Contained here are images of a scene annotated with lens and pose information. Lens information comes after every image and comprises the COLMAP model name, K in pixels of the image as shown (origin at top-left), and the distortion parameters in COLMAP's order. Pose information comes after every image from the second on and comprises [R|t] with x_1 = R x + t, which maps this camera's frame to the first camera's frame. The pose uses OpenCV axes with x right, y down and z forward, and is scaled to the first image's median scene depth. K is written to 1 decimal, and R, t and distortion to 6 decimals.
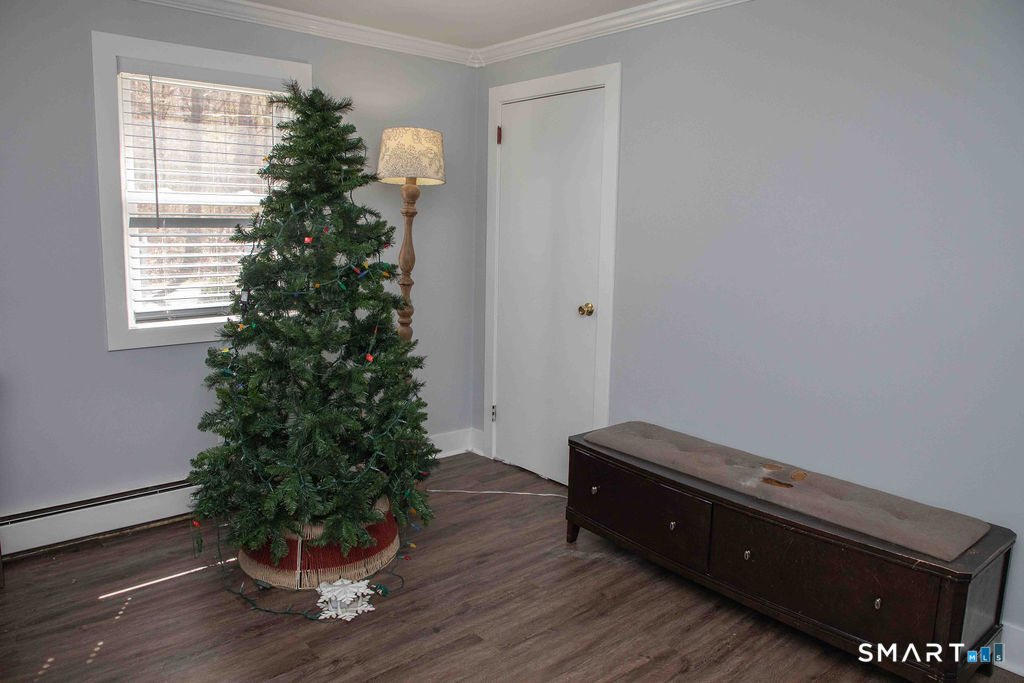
lens RADIAL K [[708.2, 0, 515.0], [0, 708.2, 328.4], [0, 0, 1]] dist [-0.070265, 0.030867]
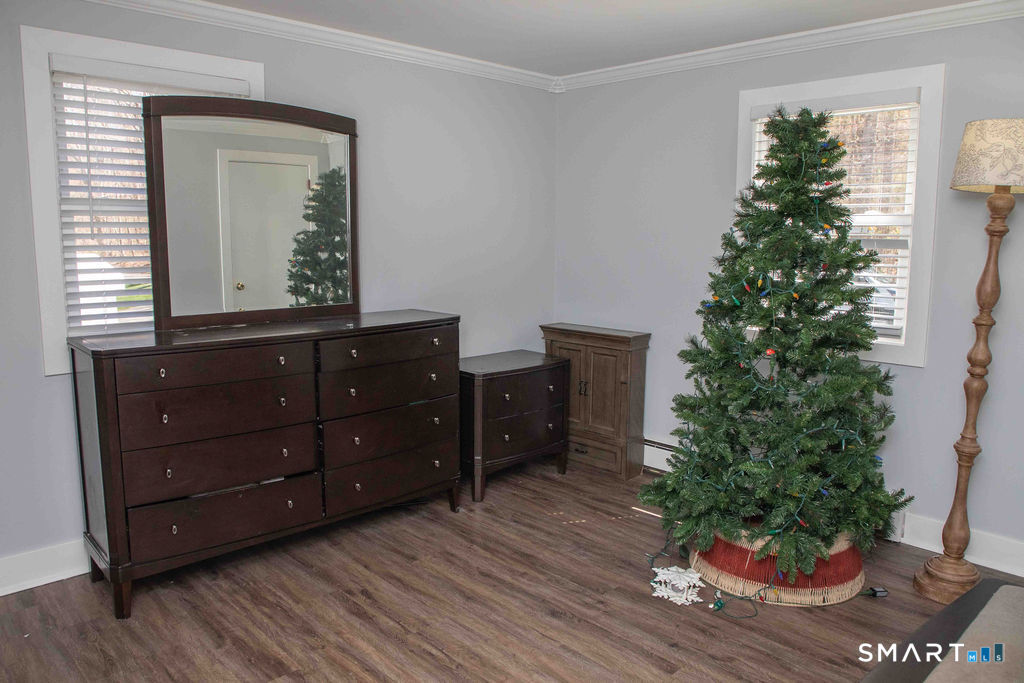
lens RADIAL K [[708.2, 0, 515.0], [0, 708.2, 328.4], [0, 0, 1]] dist [-0.070265, 0.030867]
pose [[0.071175, 0.108072, -0.991592, 0.782686], [-0.169498, 0.980966, 0.094747, -0.059640], [0.982957, 0.161329, 0.088138, 0.612453]]
